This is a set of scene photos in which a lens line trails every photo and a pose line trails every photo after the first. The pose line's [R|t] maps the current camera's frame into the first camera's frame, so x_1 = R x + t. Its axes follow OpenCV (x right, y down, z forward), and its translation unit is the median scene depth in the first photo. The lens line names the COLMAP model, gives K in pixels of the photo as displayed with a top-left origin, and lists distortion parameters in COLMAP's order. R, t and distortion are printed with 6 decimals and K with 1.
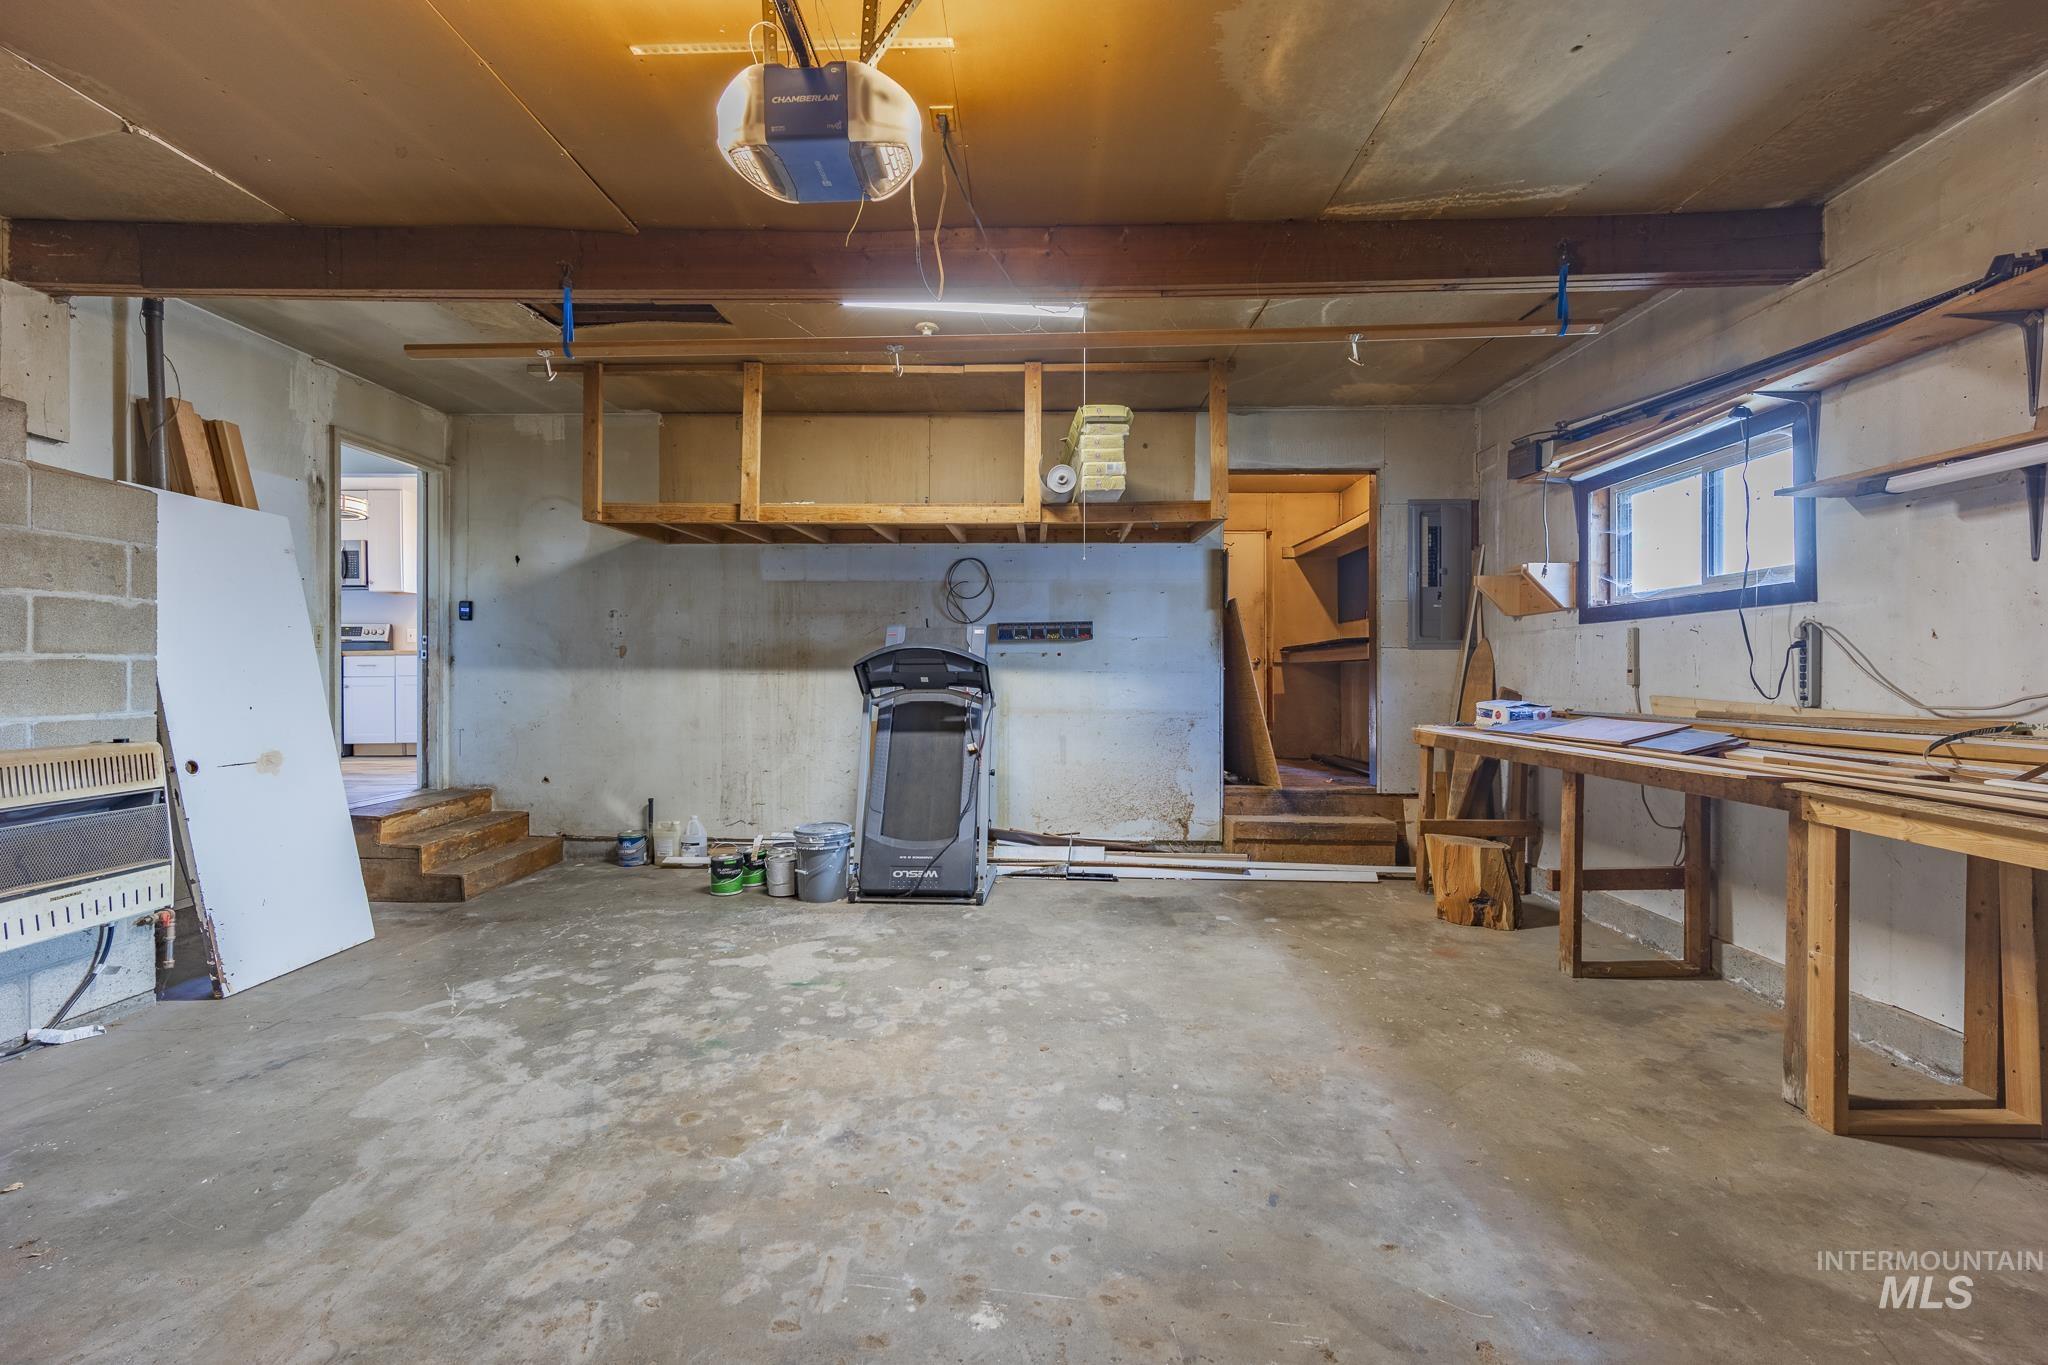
lens RADIAL K [[871.6, 0, 1018.2], [0, 871.6, 678.9], [0, 0, 1]] dist [0.005205, -0.000025]
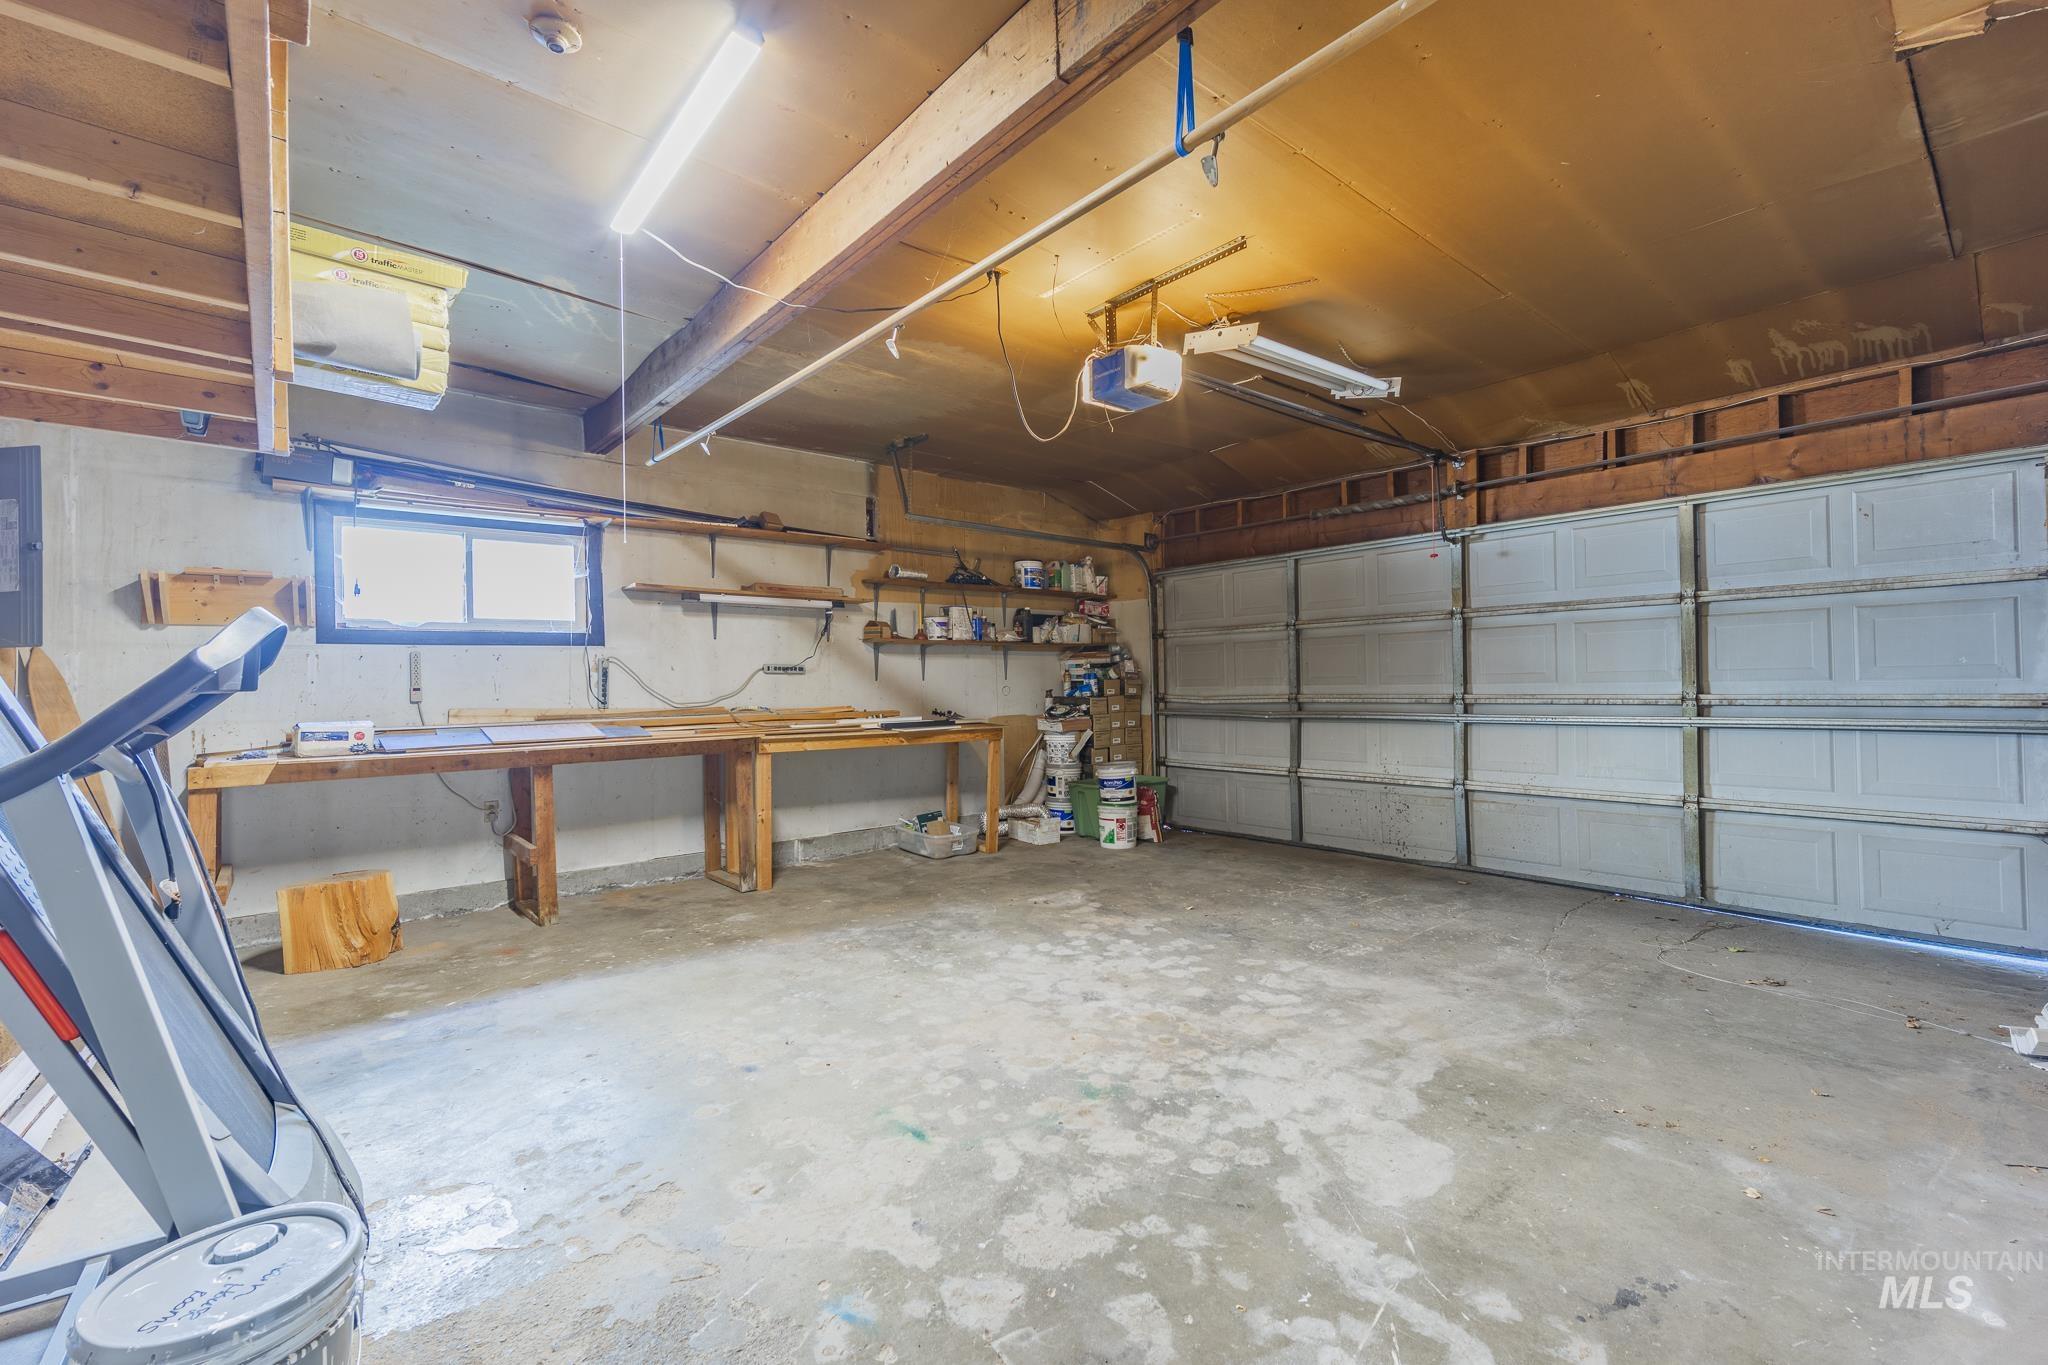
lens RADIAL K [[871.6, 0, 1023.4], [0, 871.6, 679.1], [0, 0, 1]] dist [0.005205, -0.000025]
pose [[-0.666562, 0.012356, 0.745347, -1.006599], [0.019228, 0.999815, 0.000621, -0.011119], [-0.745202, 0.014746, -0.666676, 1.696292]]
